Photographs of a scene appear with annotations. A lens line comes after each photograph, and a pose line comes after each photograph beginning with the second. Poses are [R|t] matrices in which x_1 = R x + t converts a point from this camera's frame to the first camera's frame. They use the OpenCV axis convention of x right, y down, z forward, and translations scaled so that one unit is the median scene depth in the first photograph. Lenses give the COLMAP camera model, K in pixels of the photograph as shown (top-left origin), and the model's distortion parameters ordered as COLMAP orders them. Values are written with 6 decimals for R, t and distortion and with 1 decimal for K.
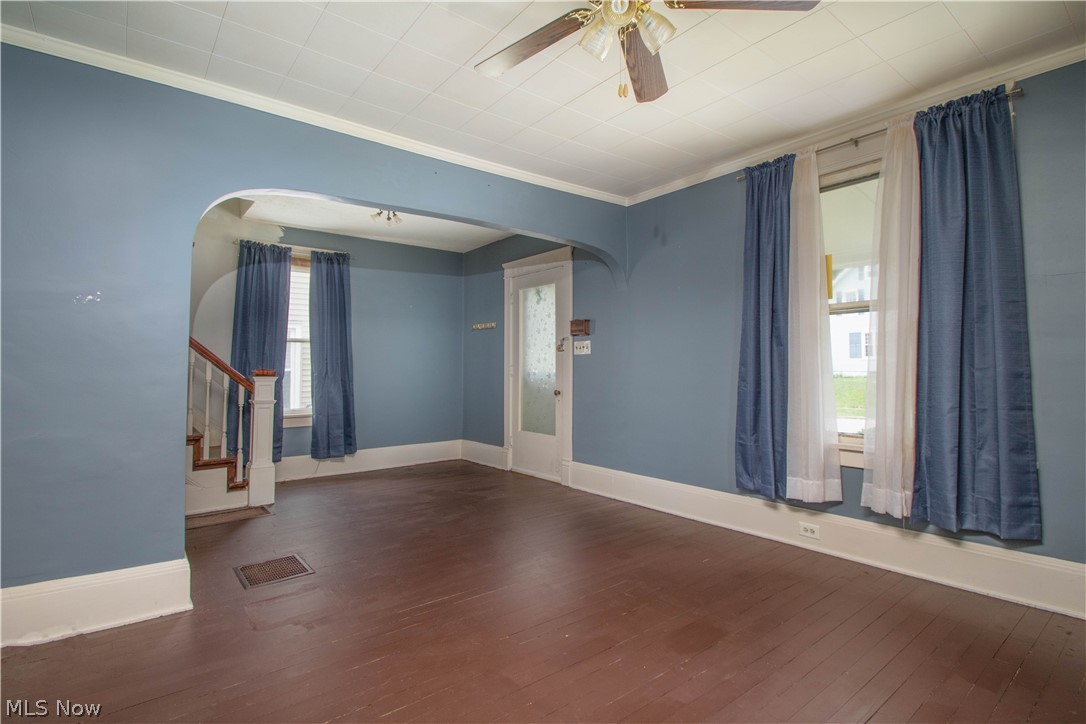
lens RADIAL K [[535.1, 0, 546.2], [0, 535.1, 366.3], [0, 0, 1]] dist [0.002875, -0.000099]
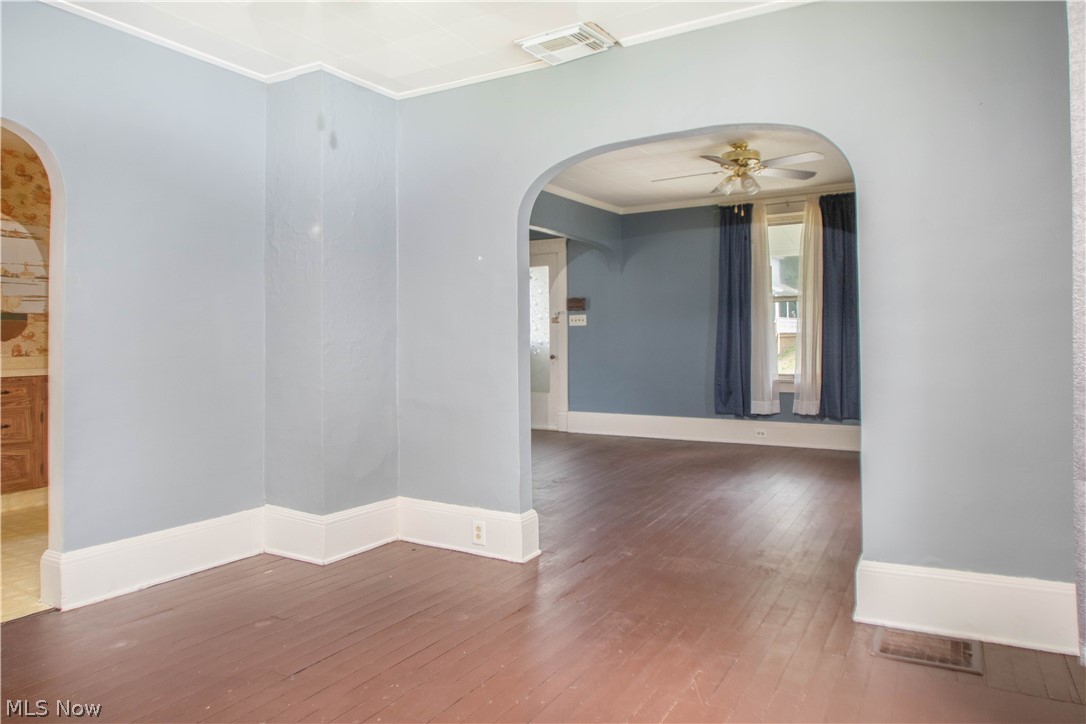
lens RADIAL K [[695.8, 0, 542.0], [0, 695.8, 353.8], [0, 0, 1]] dist [-0.026274, 0.006166]
pose [[0.939779, -0.007508, 0.341699, -0.802994], [0.000296, 0.999776, 0.021154, 0.012768], [-0.341781, -0.019778, 0.939571, -0.715393]]
